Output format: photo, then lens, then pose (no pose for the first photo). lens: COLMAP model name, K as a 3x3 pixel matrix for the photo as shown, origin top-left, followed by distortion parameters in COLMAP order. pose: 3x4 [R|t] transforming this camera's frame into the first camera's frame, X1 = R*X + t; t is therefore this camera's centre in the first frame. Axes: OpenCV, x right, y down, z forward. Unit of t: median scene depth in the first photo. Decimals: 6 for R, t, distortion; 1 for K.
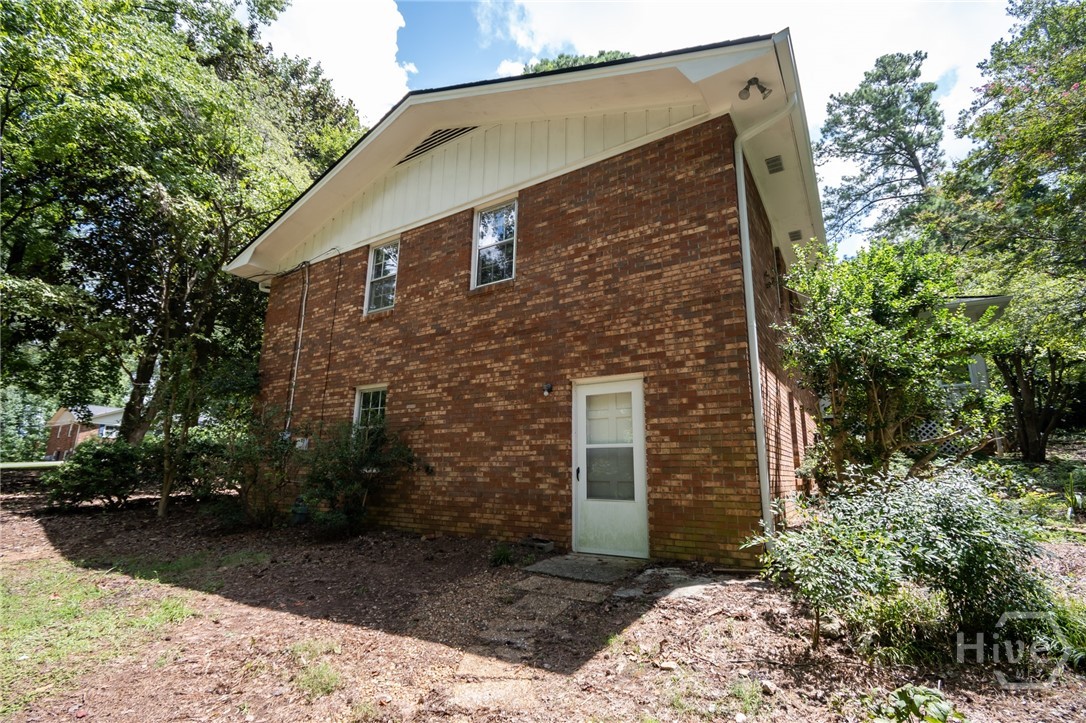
lens RADIAL K [[482.6, 0, 545.1], [0, 482.6, 364.8], [0, 0, 1]] dist [0.021744, -0.007463]
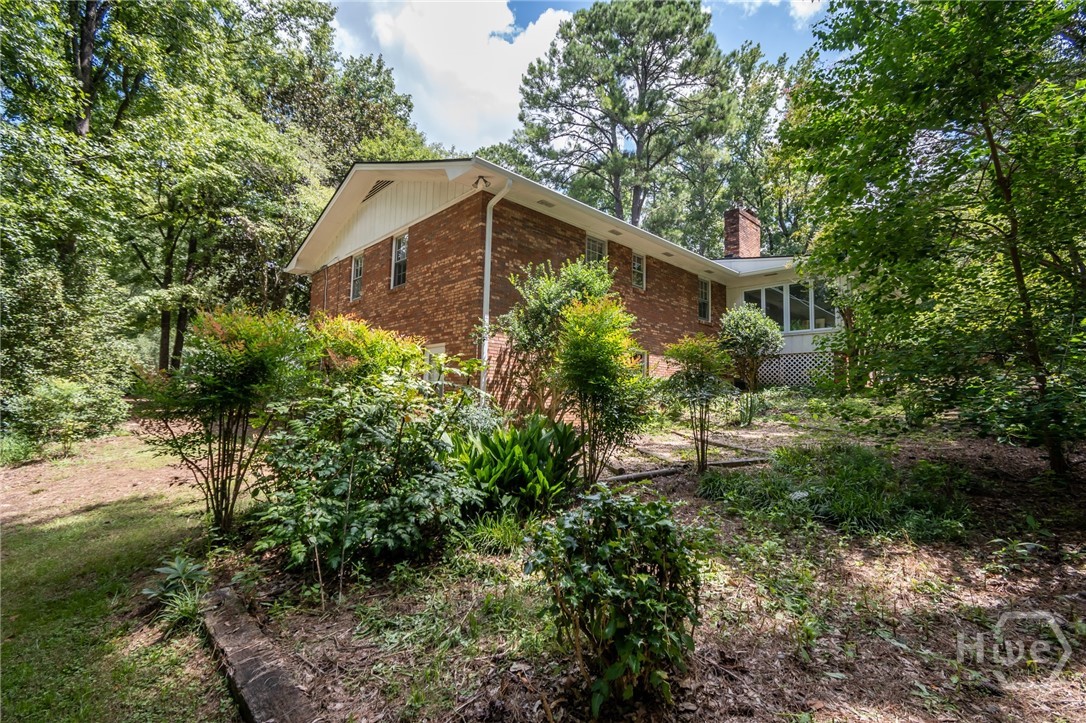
lens RADIAL K [[482.6, 0, 545.1], [0, 482.6, 364.8], [0, 0, 1]] dist [0.021744, -0.007463]
pose [[0.971866, -0.007657, -0.235409, 1.060170], [0.038330, 0.991290, 0.125997, -0.123967], [0.232394, -0.131476, 0.963695, -0.715464]]
